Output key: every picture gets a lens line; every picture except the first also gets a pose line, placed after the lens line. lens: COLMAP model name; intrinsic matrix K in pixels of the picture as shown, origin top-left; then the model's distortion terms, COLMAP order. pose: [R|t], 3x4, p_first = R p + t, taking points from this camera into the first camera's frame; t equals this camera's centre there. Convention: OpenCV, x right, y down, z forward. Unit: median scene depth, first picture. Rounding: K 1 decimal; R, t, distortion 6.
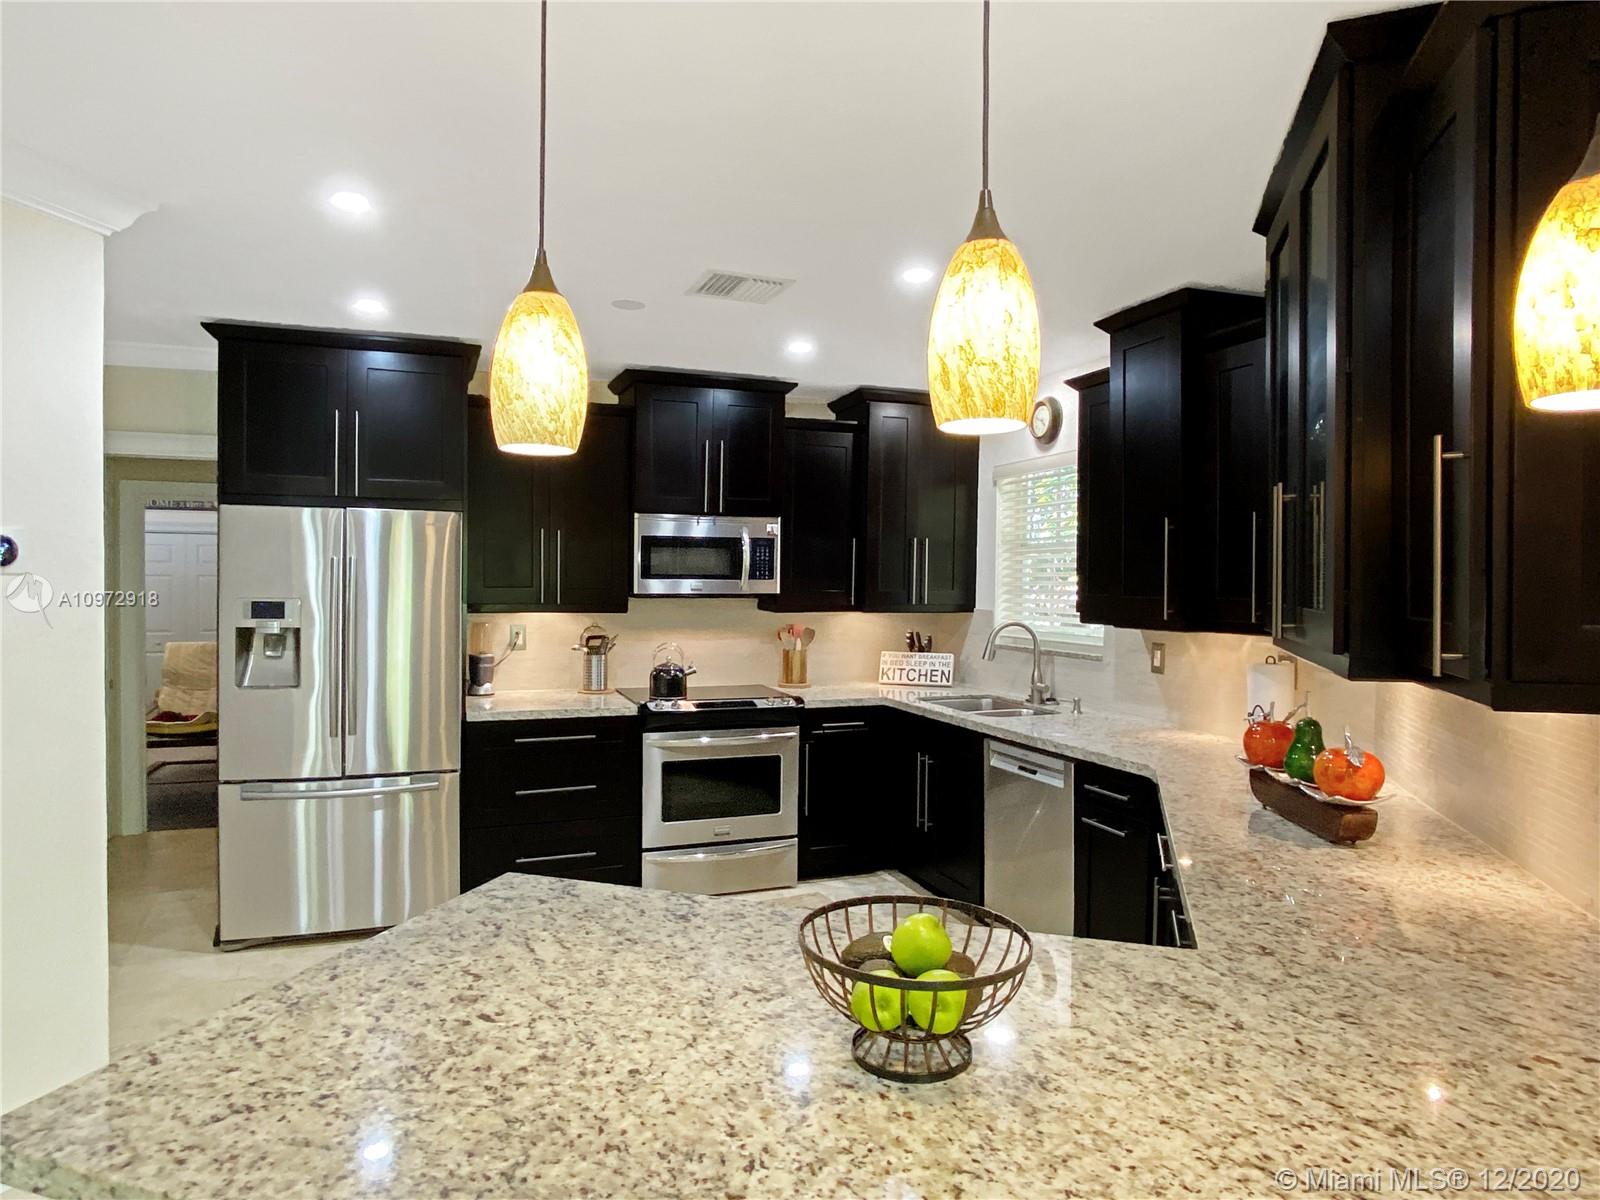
lens RADIAL K [[962.3, 0, 799.0], [0, 962.3, 588.1], [0, 0, 1]] dist [-0.002467, -0.000677]
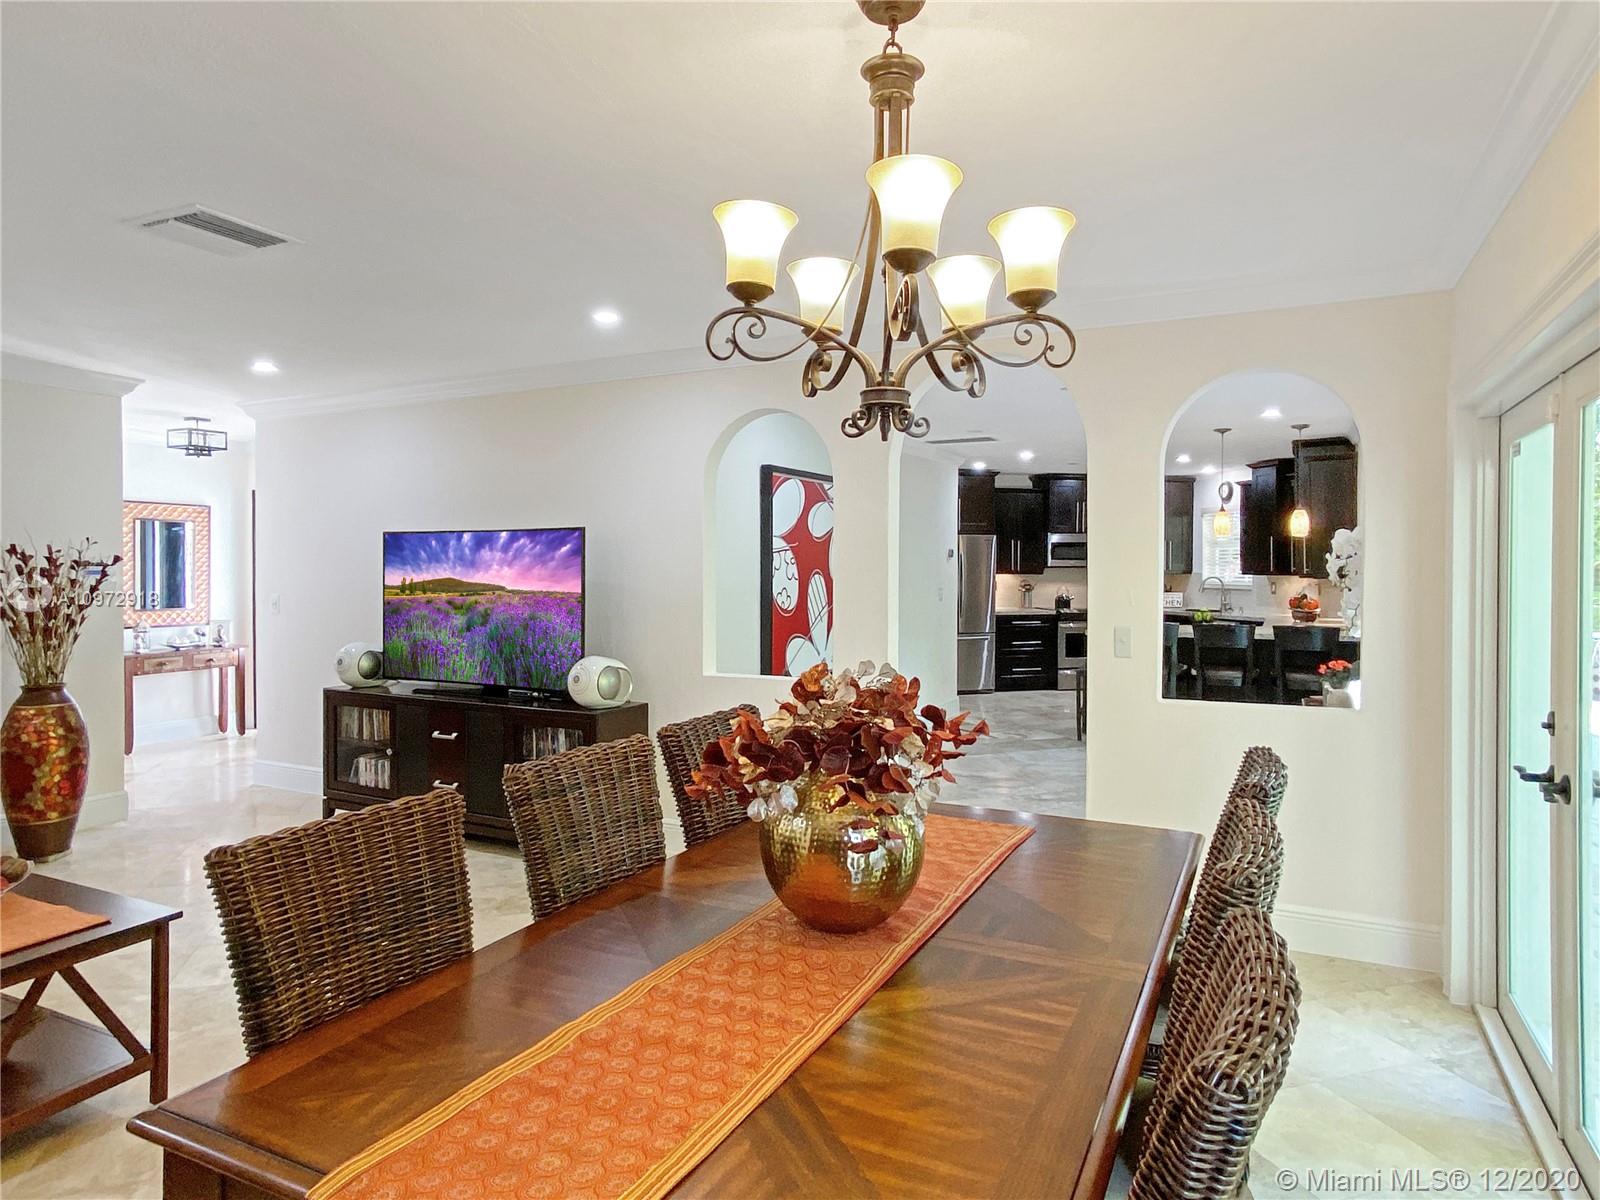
lens RADIAL K [[969.6, 0, 790.4], [0, 969.6, 579.1], [0, 0, 1]] dist [-0.029824, 0.035601]
pose [[0.987571, -0.008777, -0.156930, -0.428633], [0.009960, 0.999928, 0.006755, 0.015365], [0.156859, -0.008234, 0.987587, -1.503120]]
